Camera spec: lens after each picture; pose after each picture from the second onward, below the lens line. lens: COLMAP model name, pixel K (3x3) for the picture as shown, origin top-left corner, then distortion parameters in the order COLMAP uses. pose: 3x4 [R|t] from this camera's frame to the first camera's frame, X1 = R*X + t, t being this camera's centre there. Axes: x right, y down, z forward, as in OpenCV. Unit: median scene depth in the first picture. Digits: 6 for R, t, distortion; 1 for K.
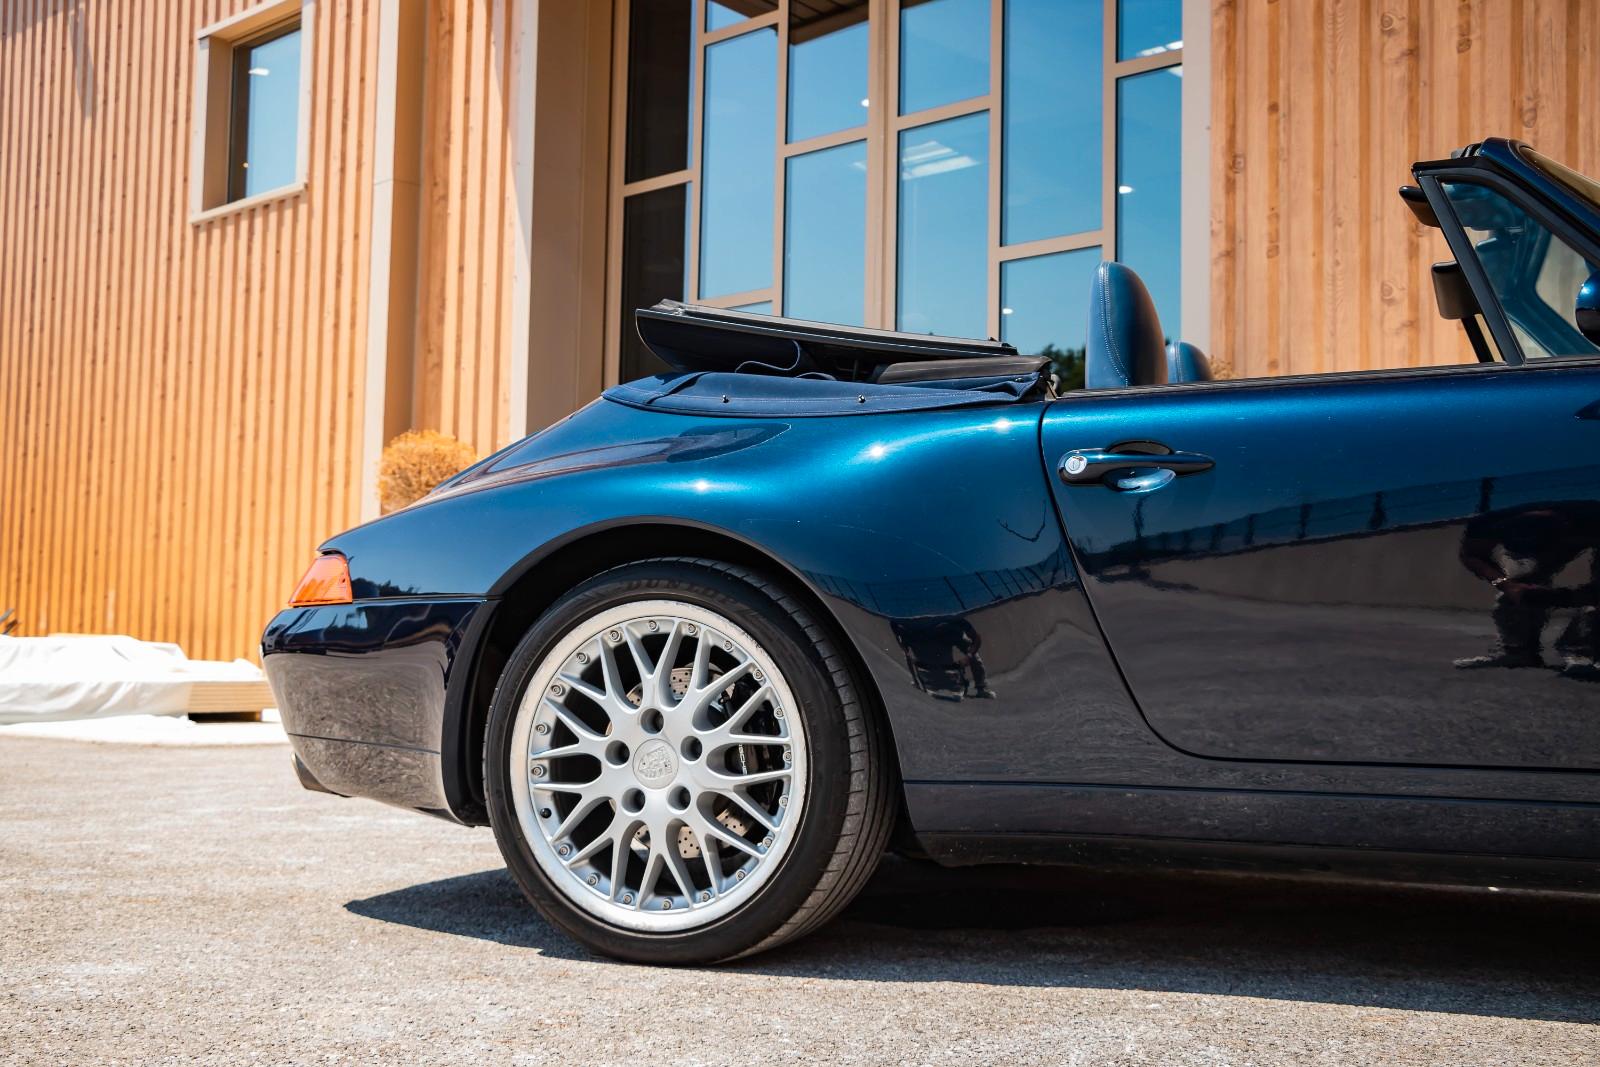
lens RADIAL K [[1792.8, 0, 805.3], [0, 1792.8, 542.0], [0, 0, 1]] dist [-0.092174, 0.295326]
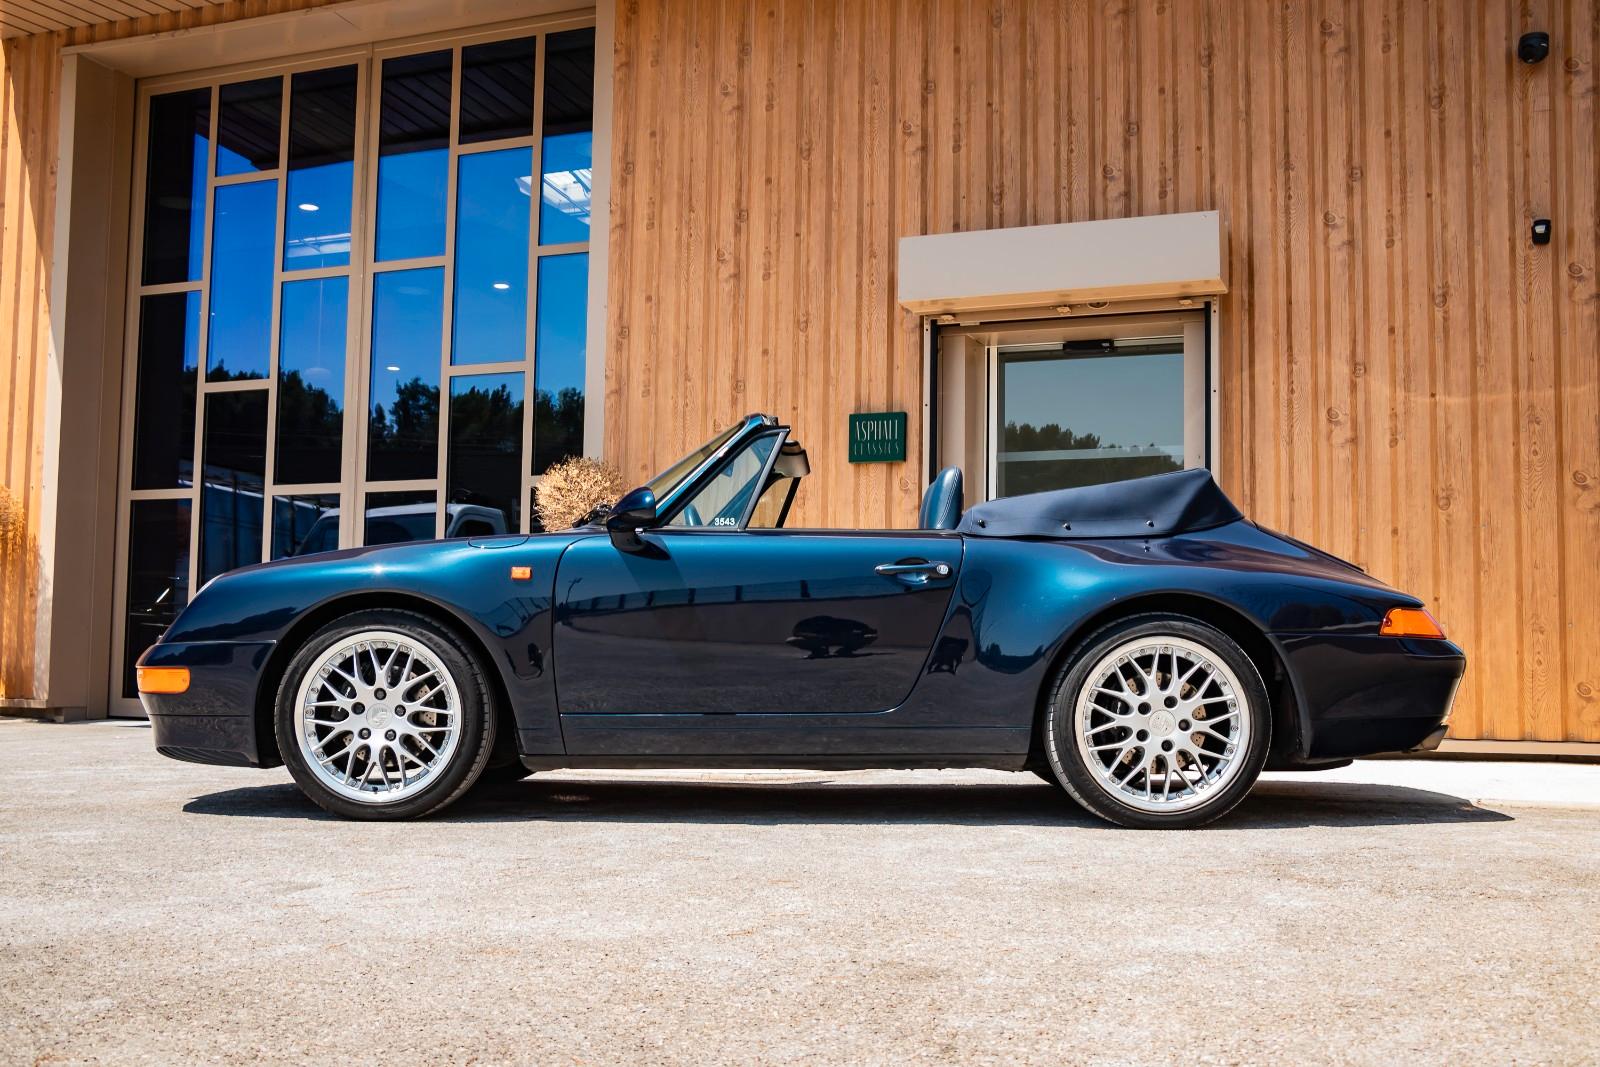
lens RADIAL K [[1540.4, 0, 795.4], [0, 1540.4, 567.6], [0, 0, 1]] dist [-0.141462, 0.181316]
pose [[0.925758, 0.018570, 0.377659, -0.118164], [-0.021181, 0.999772, 0.002762, -0.021170], [-0.377522, -0.010556, 0.925941, -0.279473]]
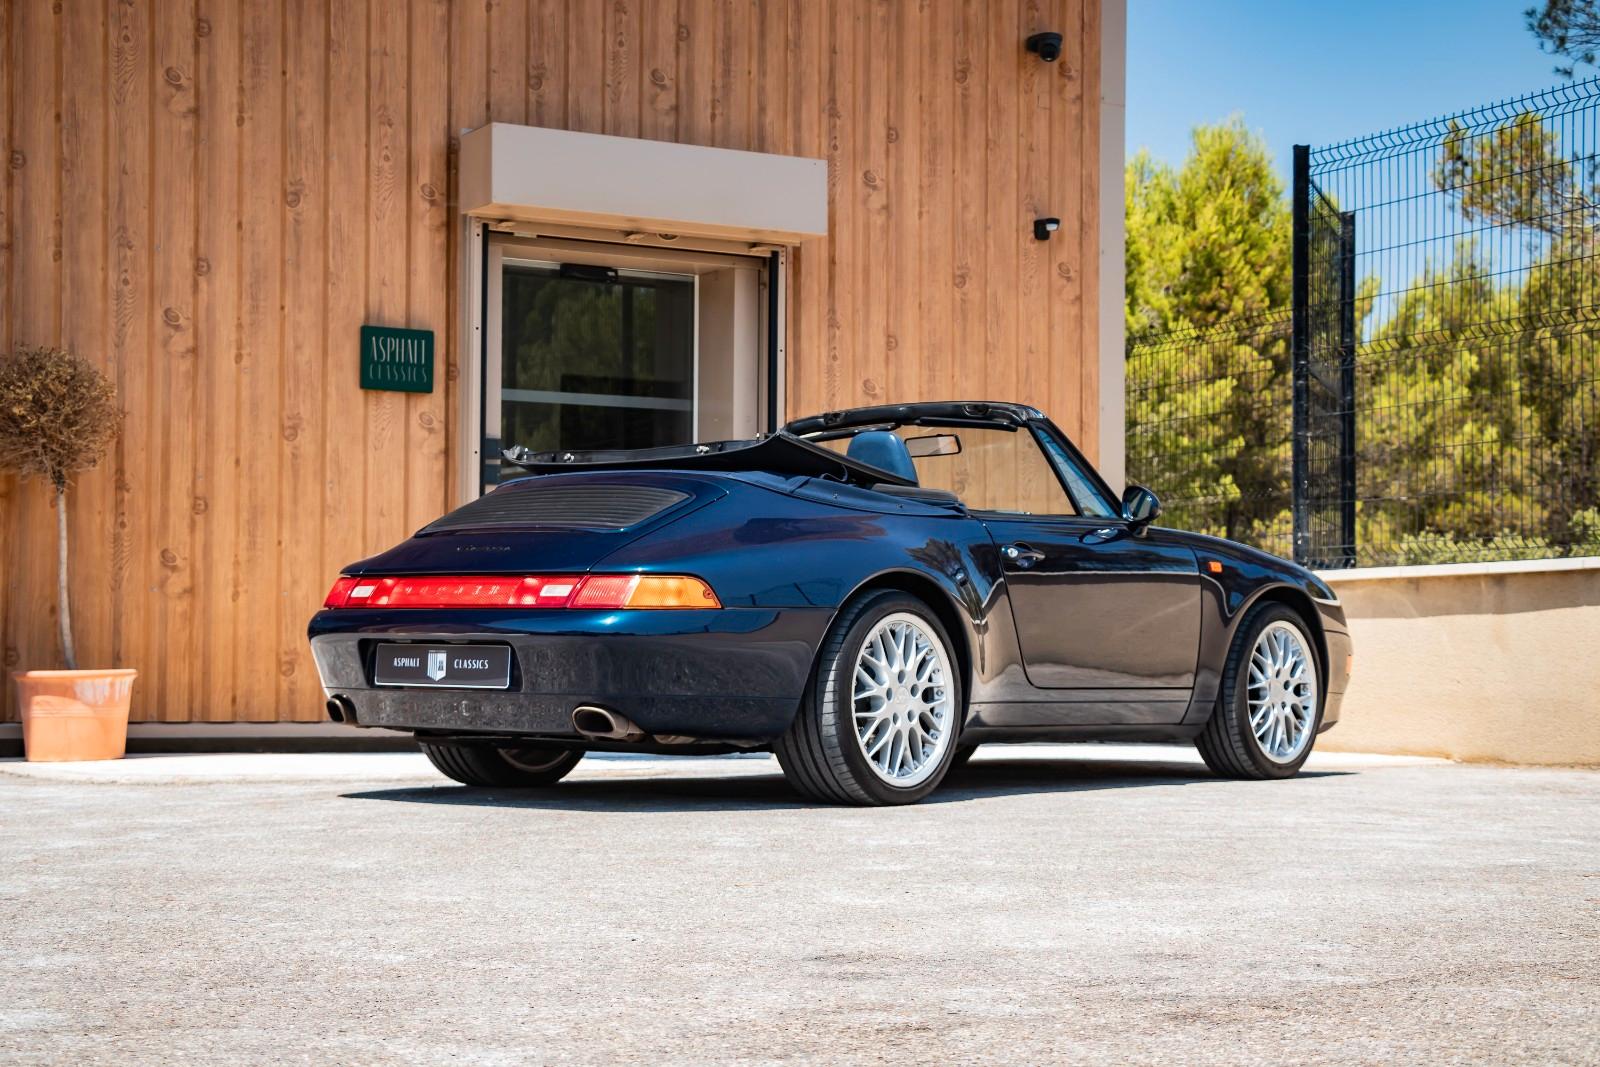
lens RADIAL K [[2723.0, 0, 719.2], [0, 2723.0, 532.0], [0, 0, 1]] dist [-0.115519, 1.618297]
pose [[0.301612, 0.037635, 0.952688, -1.209817], [-0.064490, 0.997738, -0.018998, 0.006192], [-0.951247, -0.055709, 0.303357, 0.133964]]
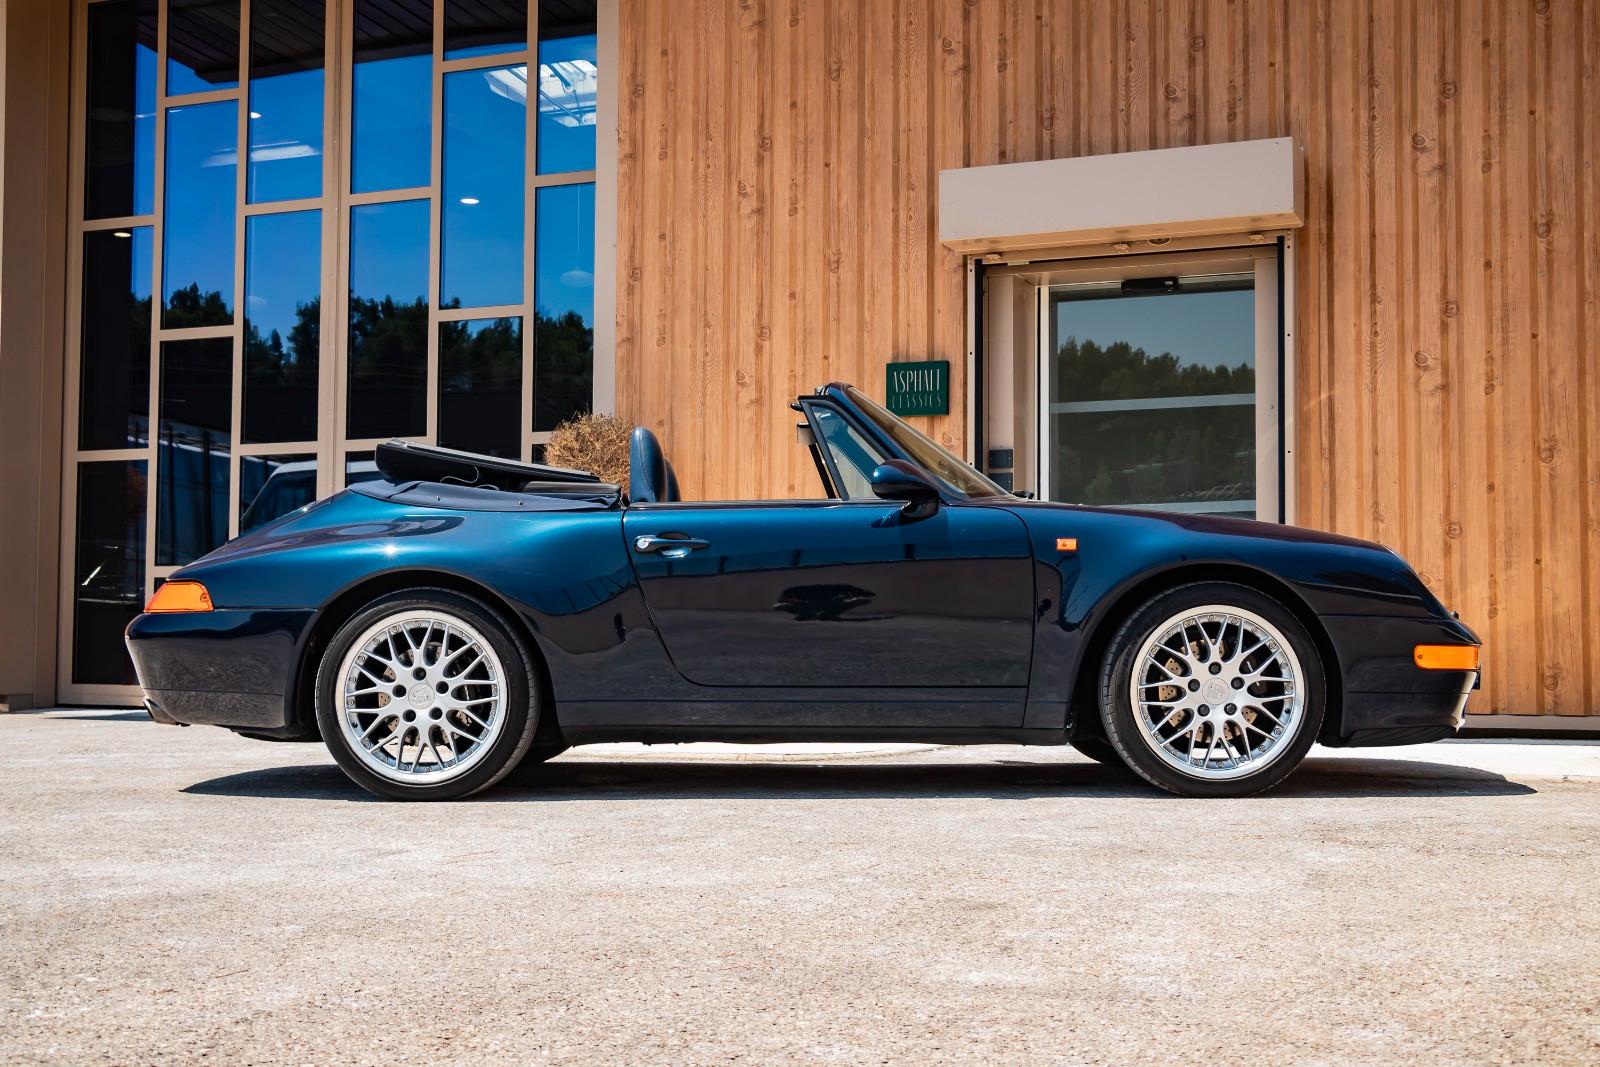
lens RADIAL K [[1850.8, 0, 753.9], [0, 1850.8, 549.1], [0, 0, 1]] dist [-0.095572, 0.246348]
pose [[0.936879, 0.003939, 0.349632, -0.180366], [-0.010800, 0.999785, 0.017674, -0.029085], [-0.349488, -0.020334, 0.936720, -0.393107]]
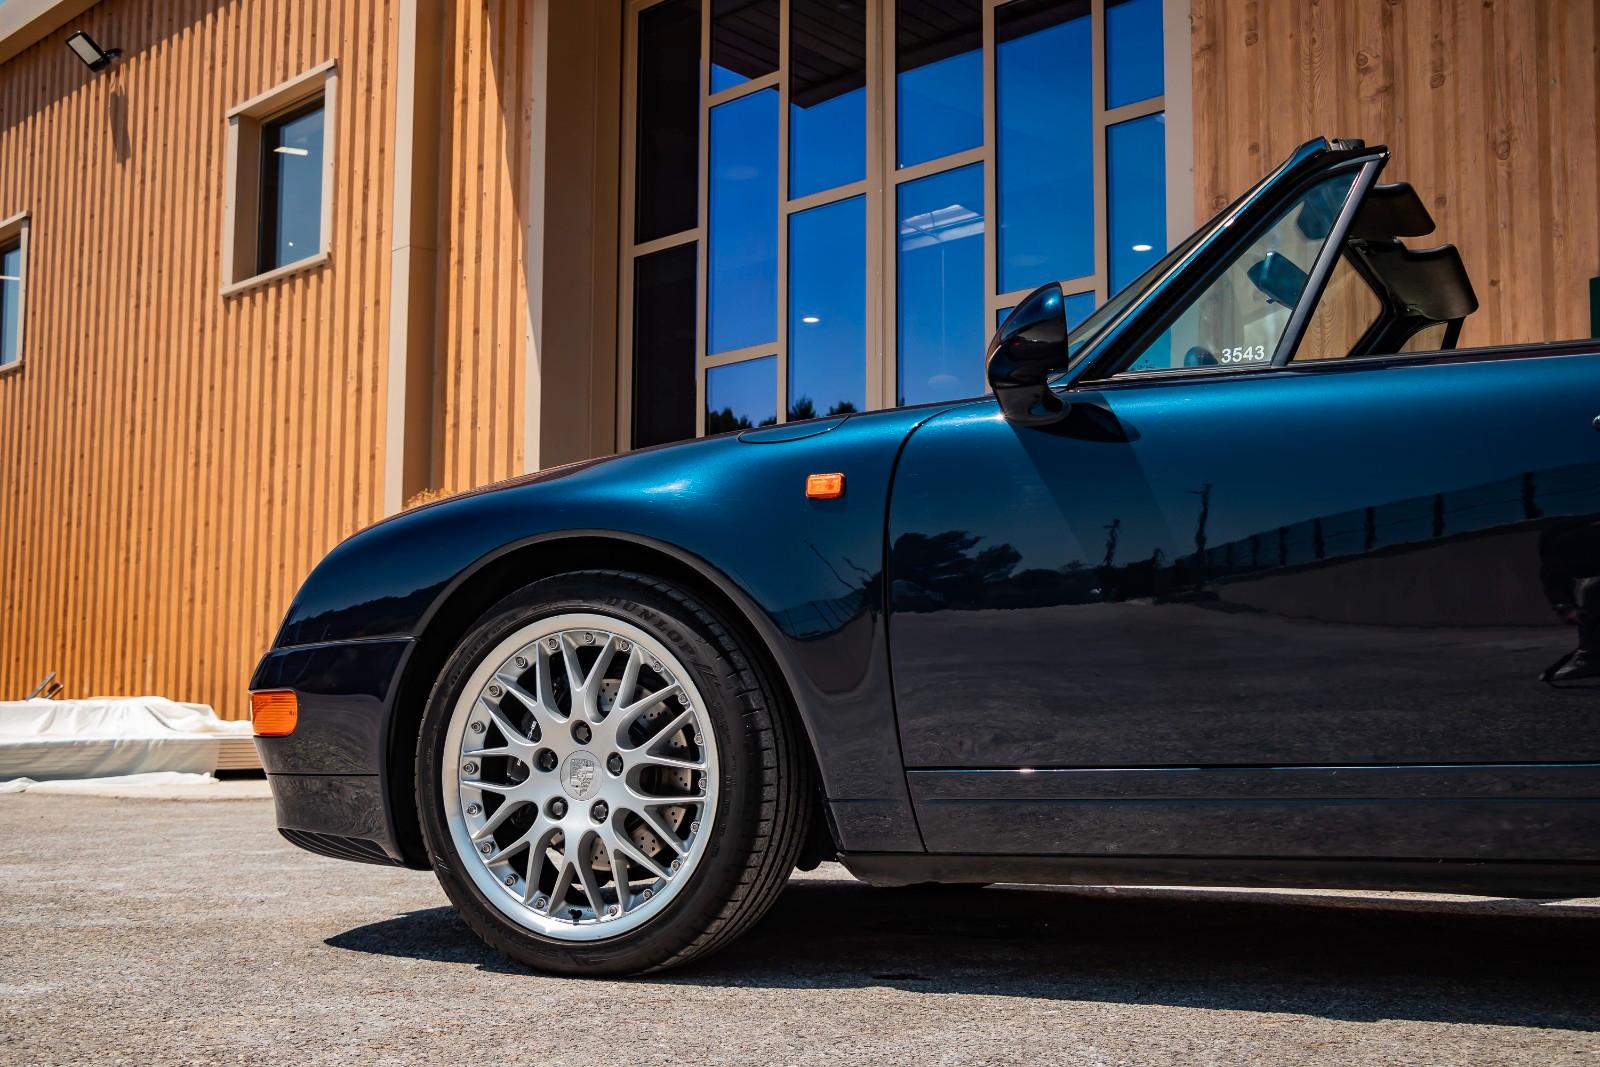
lens RADIAL K [[1762.0, 0, 807.3], [0, 1762.0, 568.5], [0, 0, 1]] dist [-0.104675, 0.268990]
pose [[0.999538, -0.016812, -0.025314, 0.032486], [0.016267, 0.999635, -0.021572, 0.012455], [0.025668, 0.021151, 0.999447, 0.009265]]
